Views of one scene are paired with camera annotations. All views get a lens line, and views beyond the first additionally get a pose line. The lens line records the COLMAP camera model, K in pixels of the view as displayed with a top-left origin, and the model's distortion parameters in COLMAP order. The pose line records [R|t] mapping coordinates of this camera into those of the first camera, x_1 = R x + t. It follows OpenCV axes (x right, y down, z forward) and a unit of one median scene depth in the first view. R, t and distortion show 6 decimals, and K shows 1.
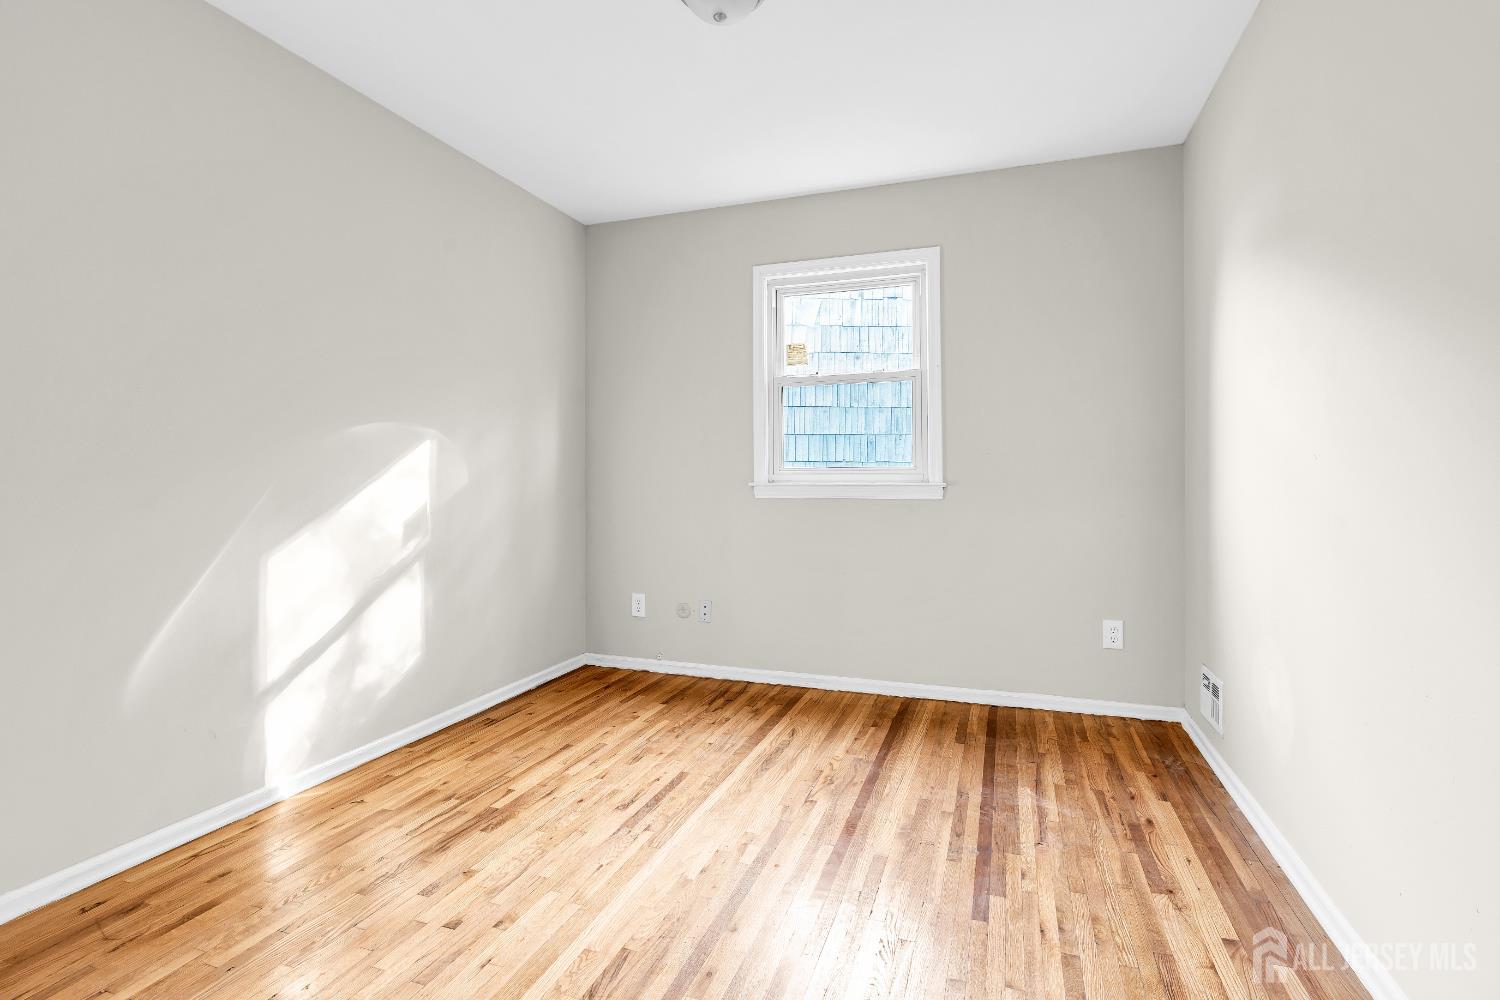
lens RADIAL K [[668.8, 0, 748.6], [0, 668.8, 493.7], [0, 0, 1]] dist [-0.012407, 0.004477]
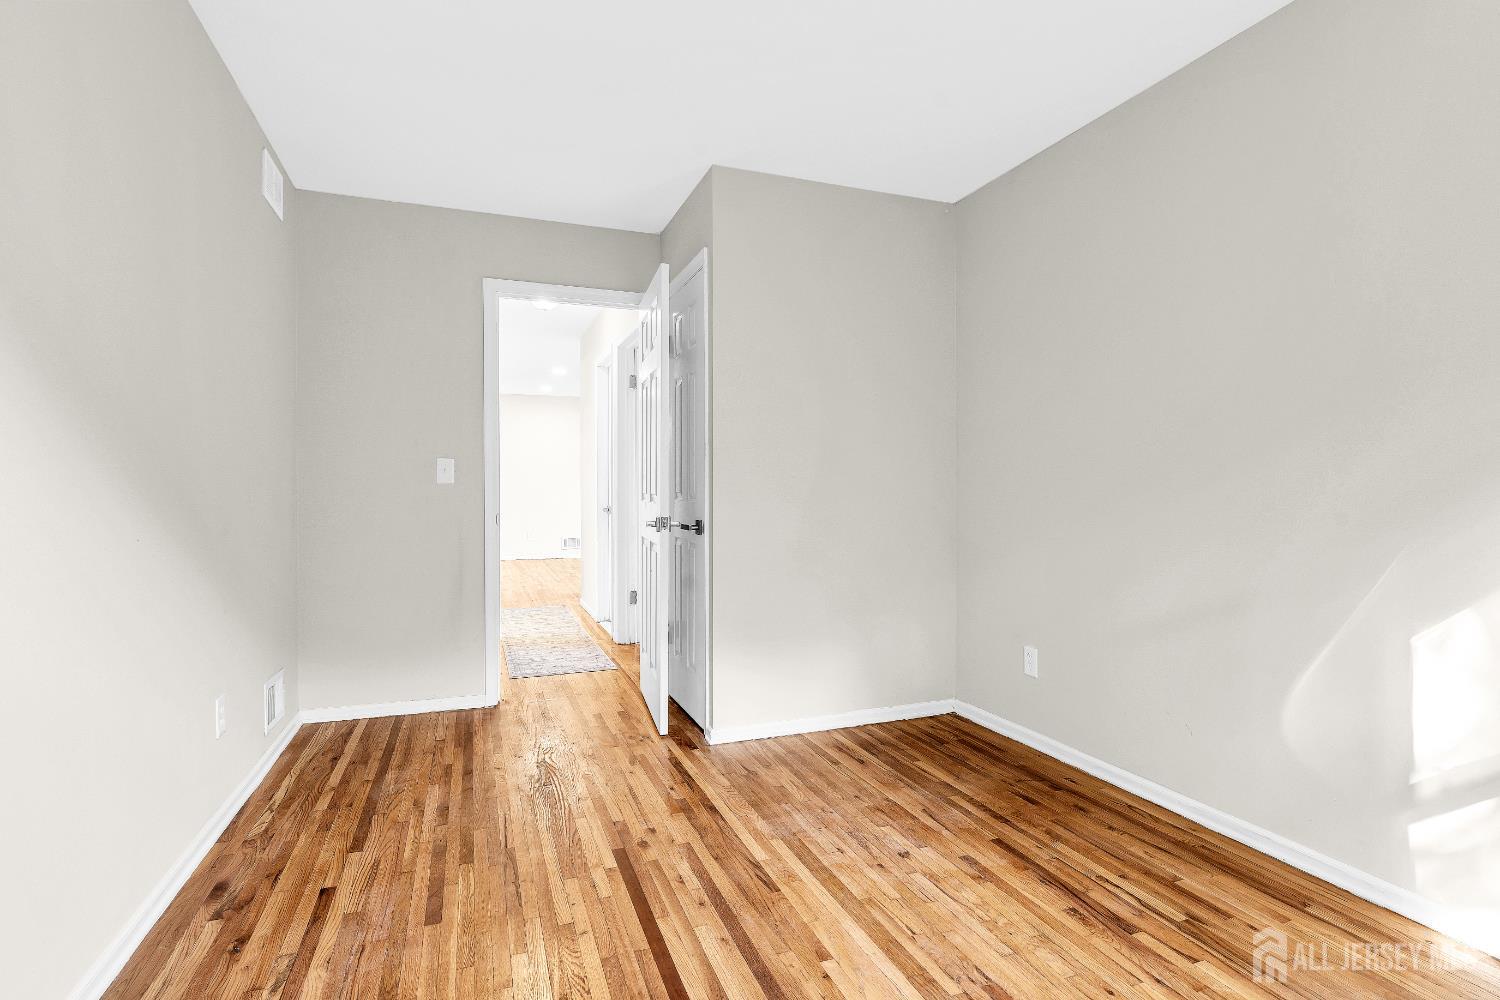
lens RADIAL K [[668.8, 0, 748.6], [0, 668.8, 493.7], [0, 0, 1]] dist [-0.012407, 0.004477]
pose [[-0.727001, 0.001743, -0.686635, 0.550241], [-0.012296, 0.999803, 0.015557, -0.044867], [0.686527, 0.019753, -0.726836, 1.471833]]
